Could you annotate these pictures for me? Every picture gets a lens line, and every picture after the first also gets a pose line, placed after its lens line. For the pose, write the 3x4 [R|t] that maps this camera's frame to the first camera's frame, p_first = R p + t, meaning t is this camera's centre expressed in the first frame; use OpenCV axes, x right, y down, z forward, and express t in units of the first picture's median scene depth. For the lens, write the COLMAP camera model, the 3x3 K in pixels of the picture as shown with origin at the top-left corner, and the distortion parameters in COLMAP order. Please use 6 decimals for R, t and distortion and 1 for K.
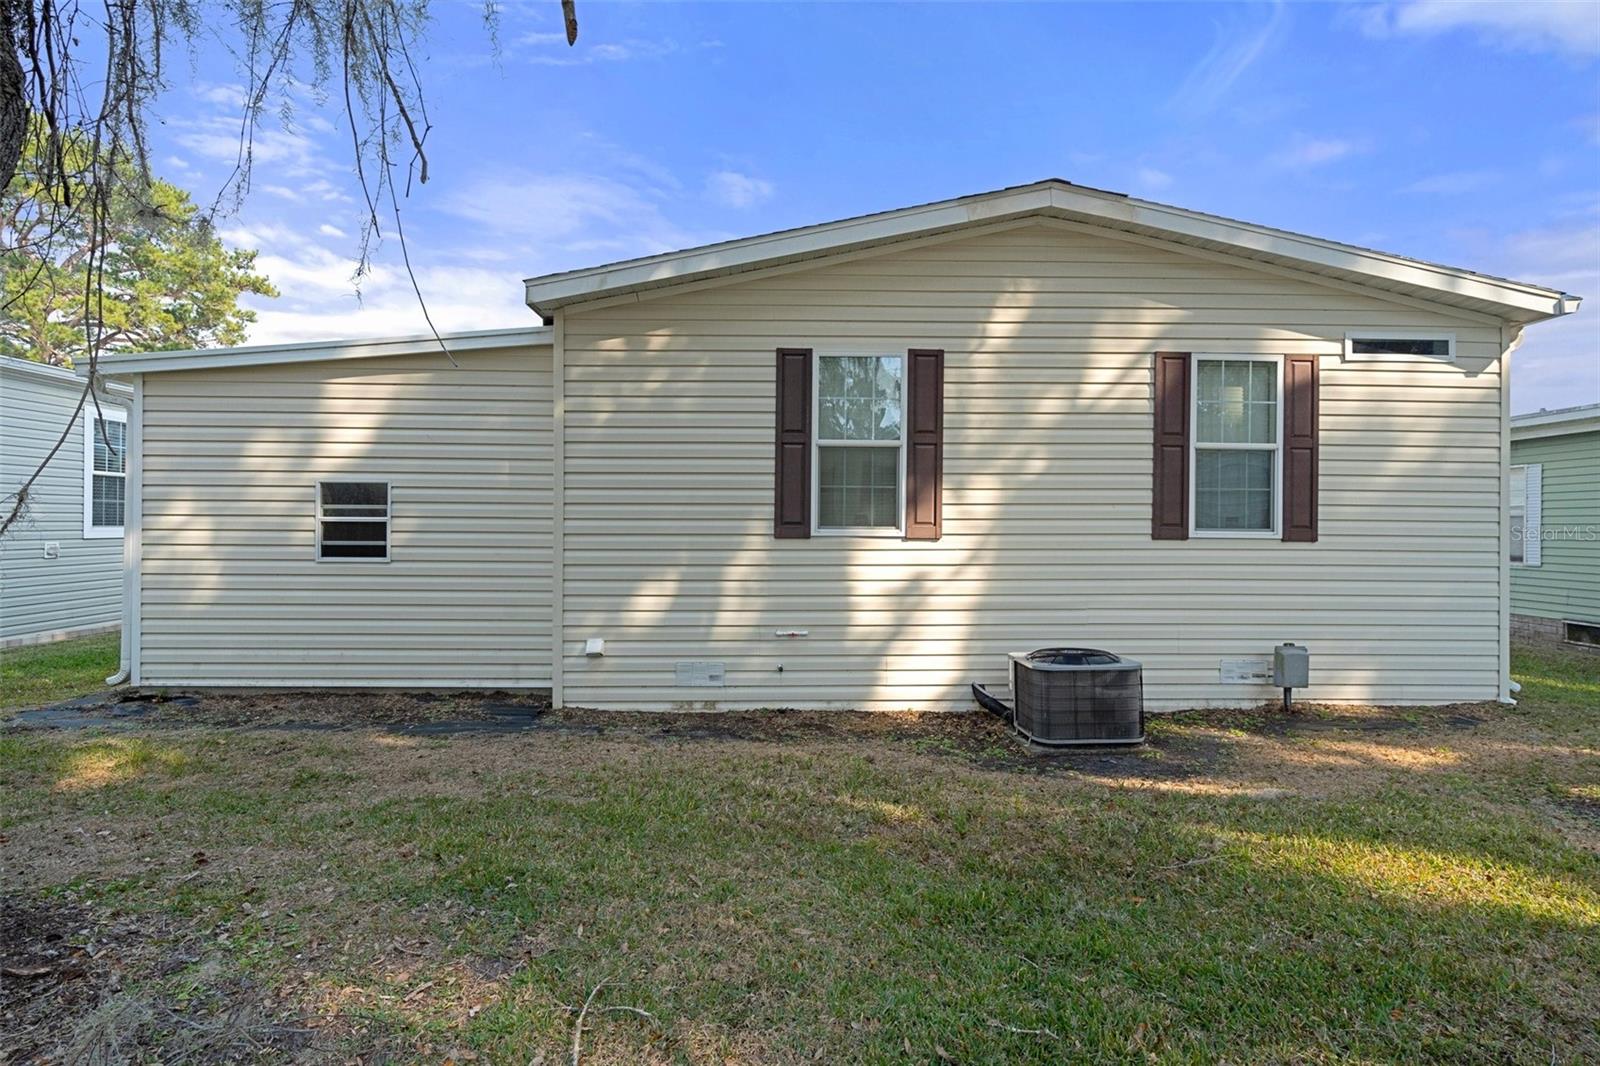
lens RADIAL K [[810.0, 0, 808.1], [0, 810.0, 530.7], [0, 0, 1]] dist [-0.001772, 0.000460]
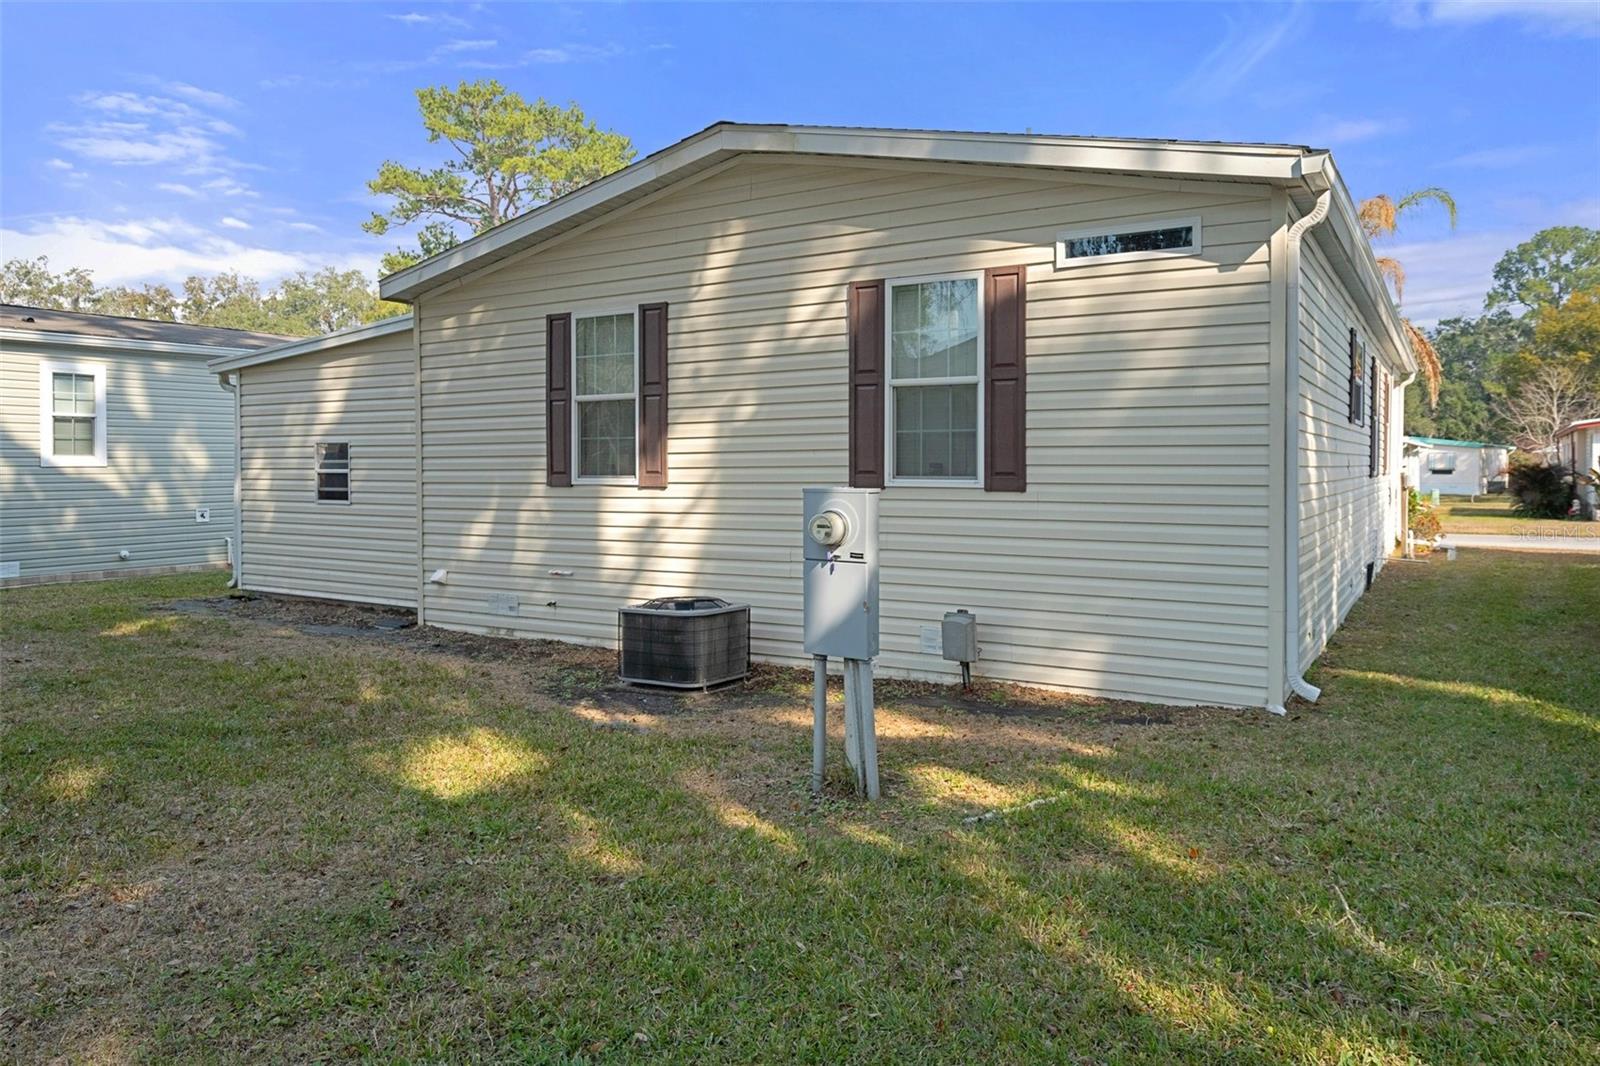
lens RADIAL K [[1072.8, 0, 779.4], [0, 1072.8, 479.8], [0, 0, 1]] dist [0.002022, 0.000843]
pose [[0.835777, -0.001700, -0.549067, 1.022767], [0.009644, 0.999886, 0.011585, -0.013619], [0.548985, -0.014977, 0.835698, -0.054100]]
